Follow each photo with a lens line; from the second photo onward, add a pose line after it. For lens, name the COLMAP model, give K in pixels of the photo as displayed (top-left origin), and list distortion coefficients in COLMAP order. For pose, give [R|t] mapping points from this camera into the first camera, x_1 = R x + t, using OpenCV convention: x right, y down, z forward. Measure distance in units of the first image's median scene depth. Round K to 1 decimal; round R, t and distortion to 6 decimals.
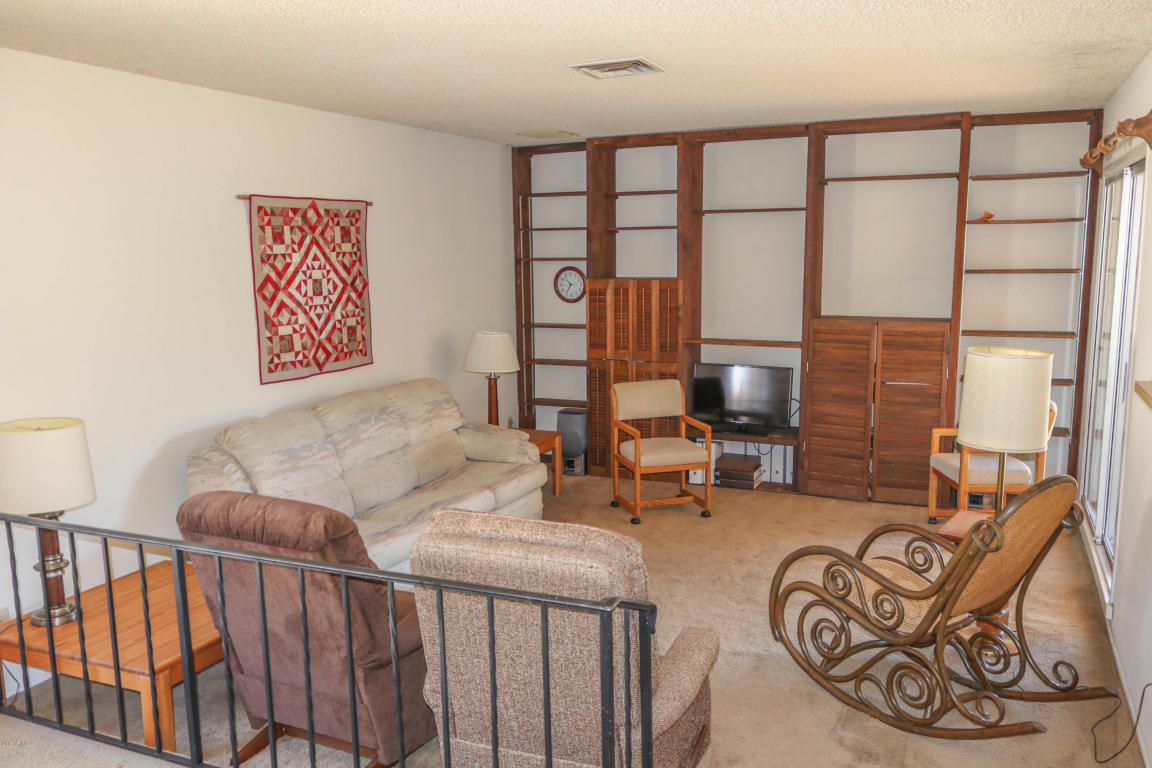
lens RADIAL K [[931.8, 0, 572.4], [0, 931.8, 387.9], [0, 0, 1]] dist [0.015311, -0.016252]
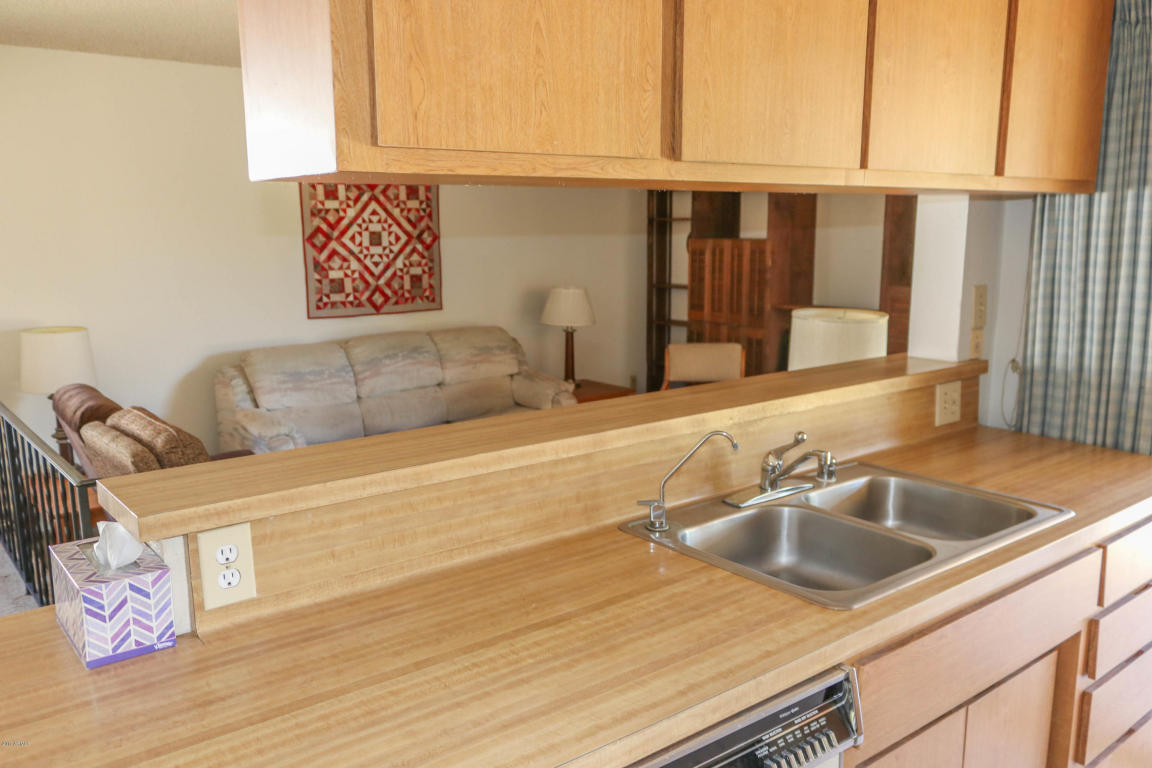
lens RADIAL K [[931.8, 0, 572.4], [0, 931.8, 387.9], [0, 0, 1]] dist [0.015311, -0.016252]
pose [[0.889767, 0.085141, -0.448404, 0.463860], [-0.071579, 0.996320, 0.047143, 0.003646], [0.450768, -0.009850, 0.892587, 0.081396]]
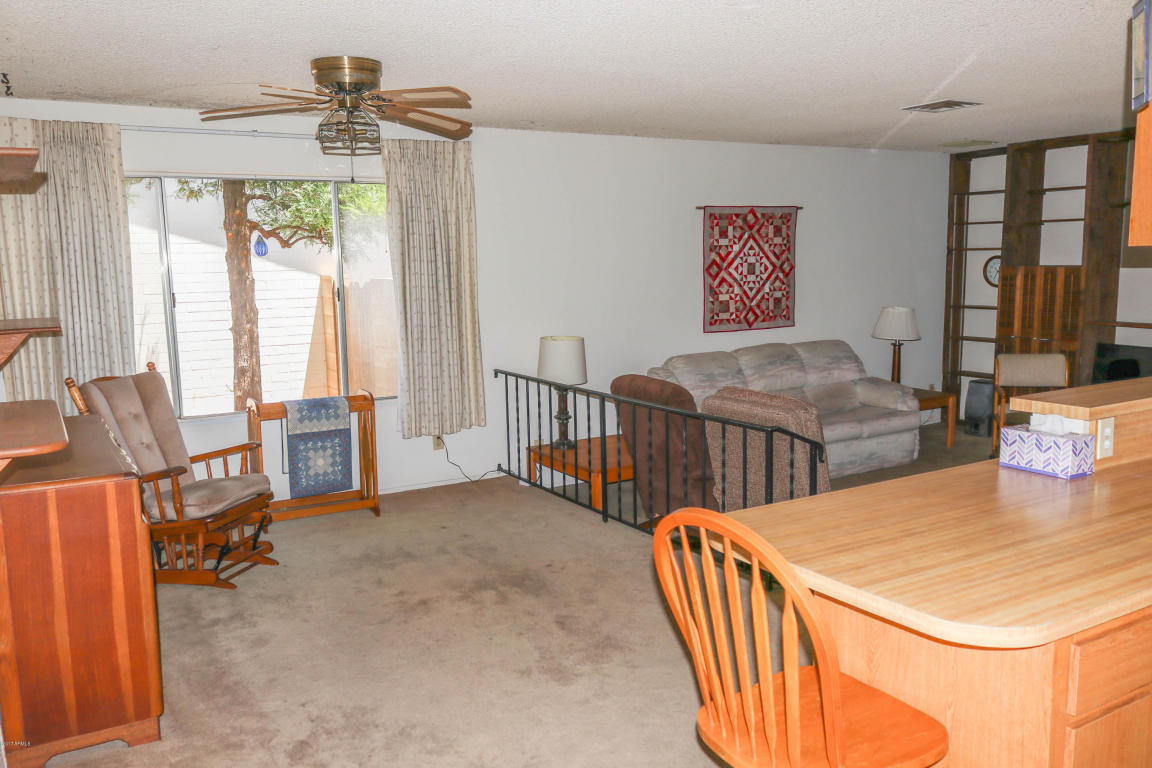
lens RADIAL K [[931.8, 0, 572.4], [0, 931.8, 387.9], [0, 0, 1]] dist [0.015311, -0.016252]
pose [[0.822959, 0.079675, -0.562486, 0.310982], [-0.077031, 0.996622, 0.028468, 0.053130], [0.562854, 0.019901, 0.826317, -0.320053]]
